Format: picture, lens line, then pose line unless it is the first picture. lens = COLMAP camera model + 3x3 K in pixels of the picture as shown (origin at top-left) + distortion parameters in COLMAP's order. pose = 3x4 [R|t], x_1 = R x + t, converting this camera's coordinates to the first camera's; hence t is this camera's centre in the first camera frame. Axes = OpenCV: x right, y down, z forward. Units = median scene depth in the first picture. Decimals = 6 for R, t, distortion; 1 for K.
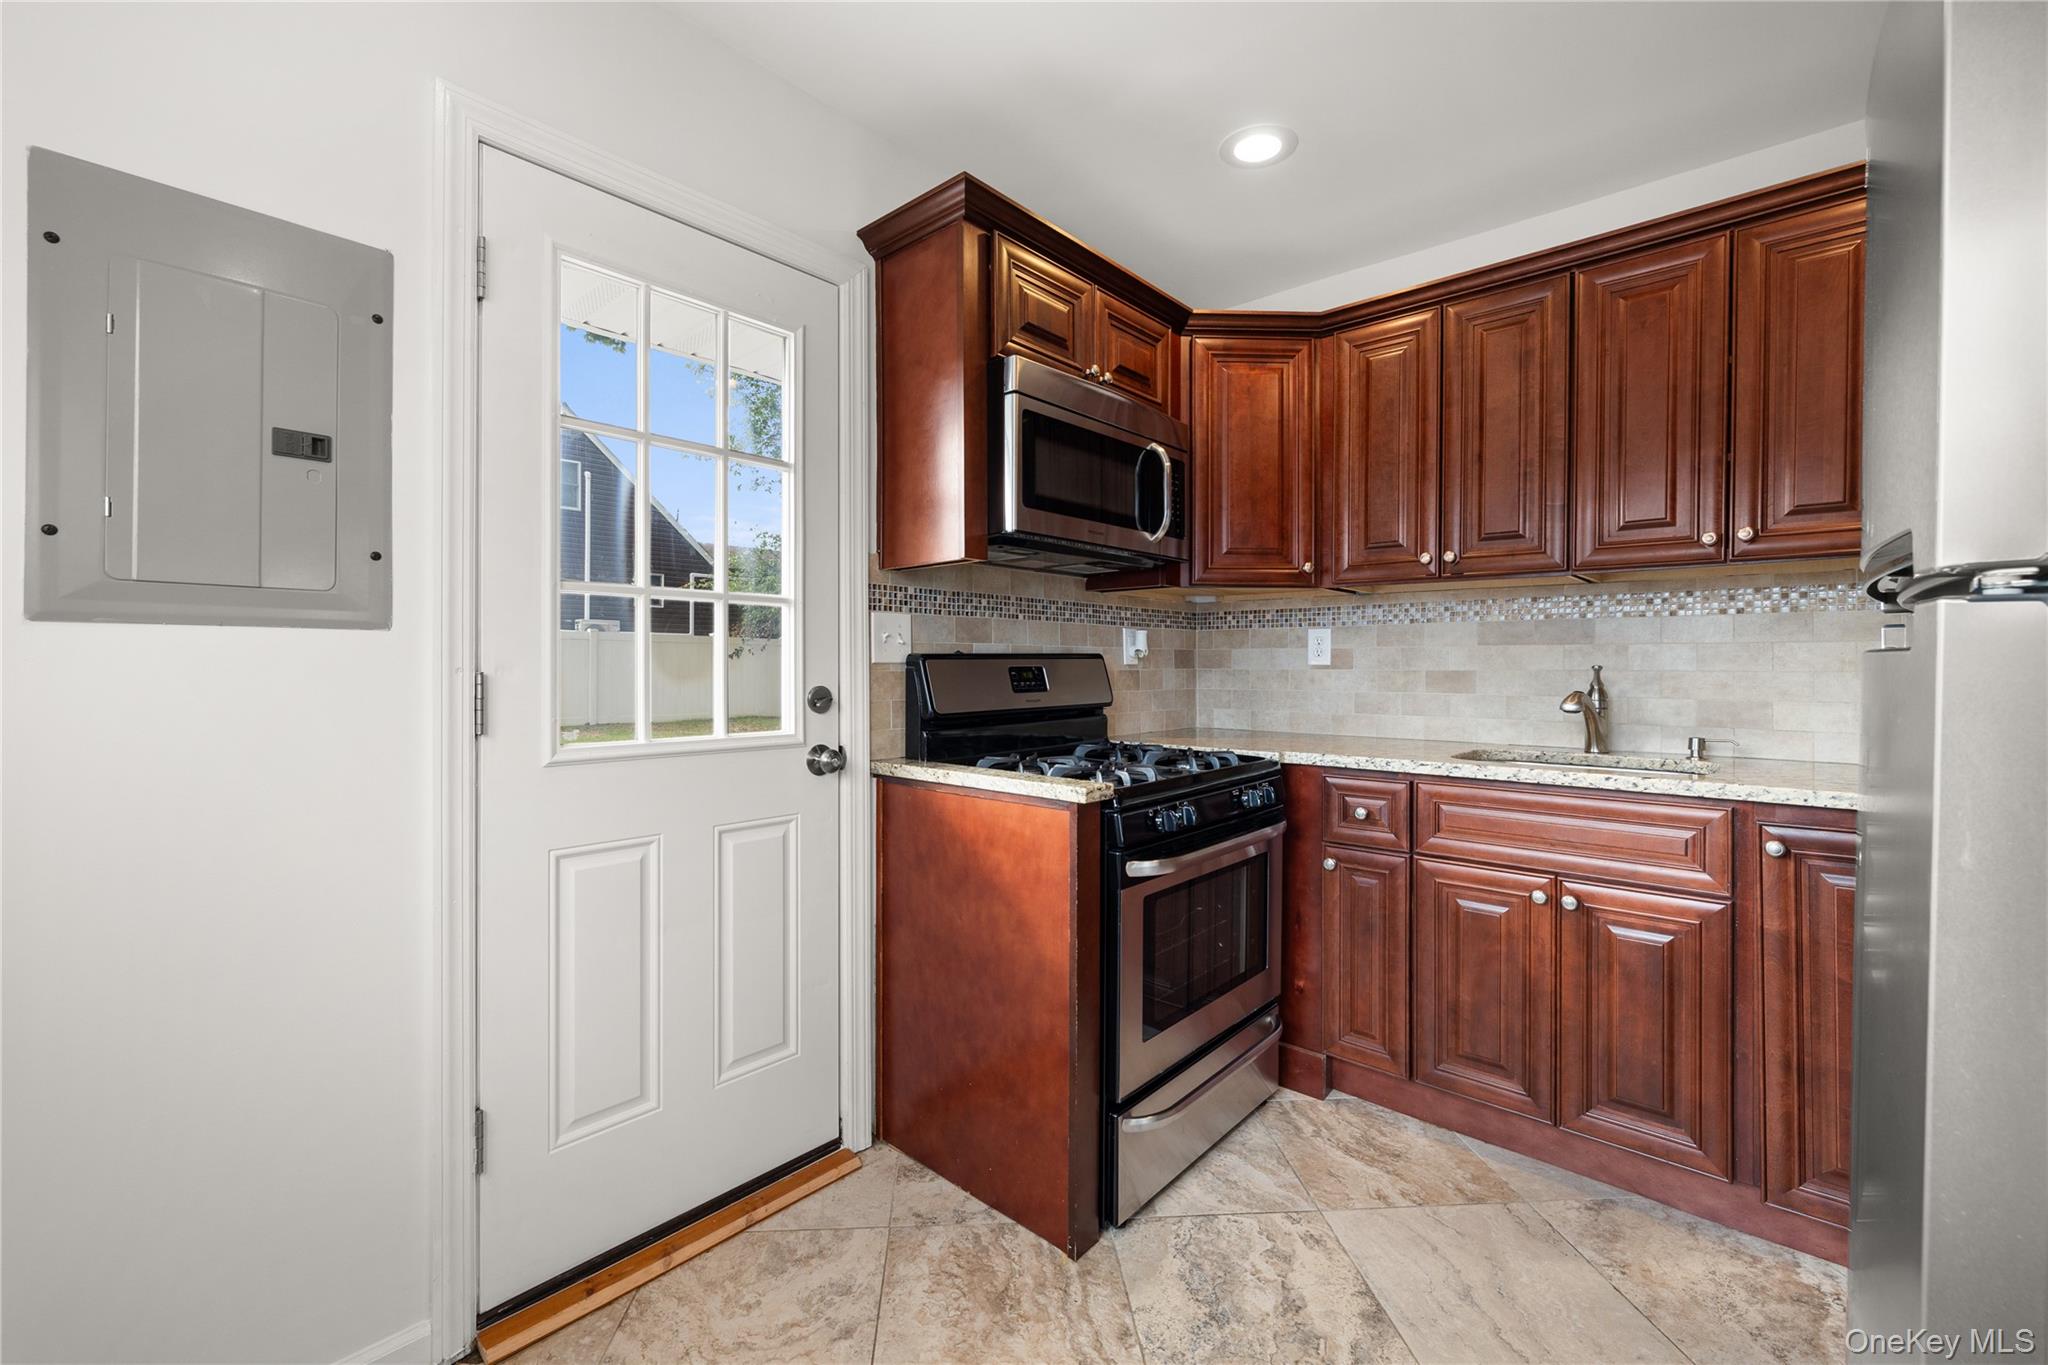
lens RADIAL K [[851.1, 0, 1023.7], [0, 851.1, 660.8], [0, 0, 1]] dist [-0.010470, 0.004285]
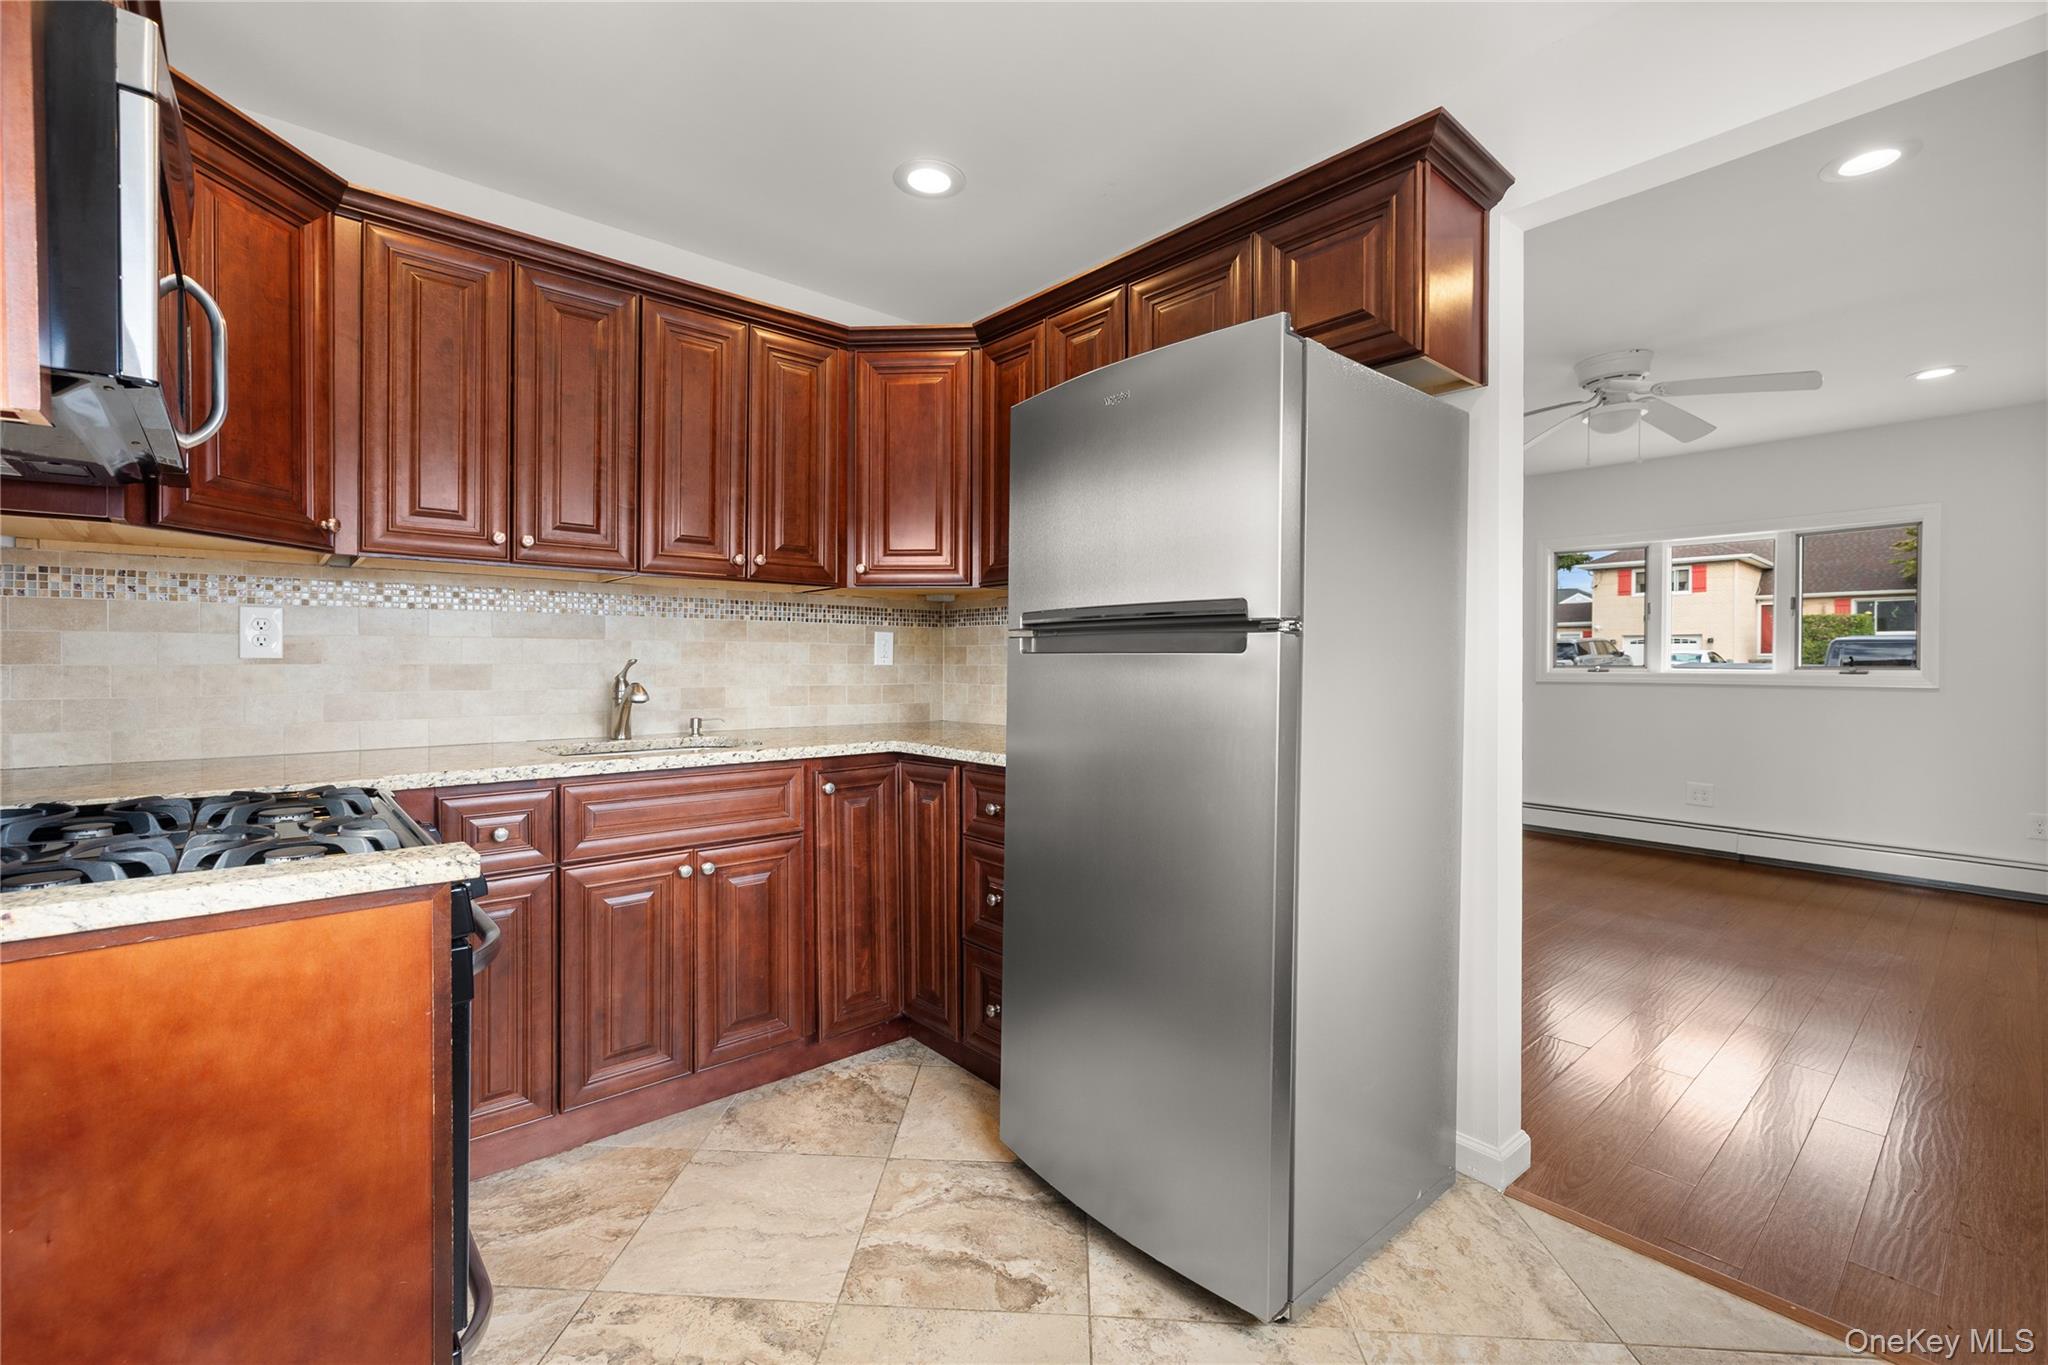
lens RADIAL K [[863.2, 0, 998.3], [0, 863.2, 670.0], [0, 0, 1]] dist [0.011180, -0.000150]
pose [[0.141185, -0.013478, 0.989892, -0.395459], [-0.006998, 0.999869, 0.014612, -0.000167], [-0.989959, -0.008990, 0.141072, 0.402679]]
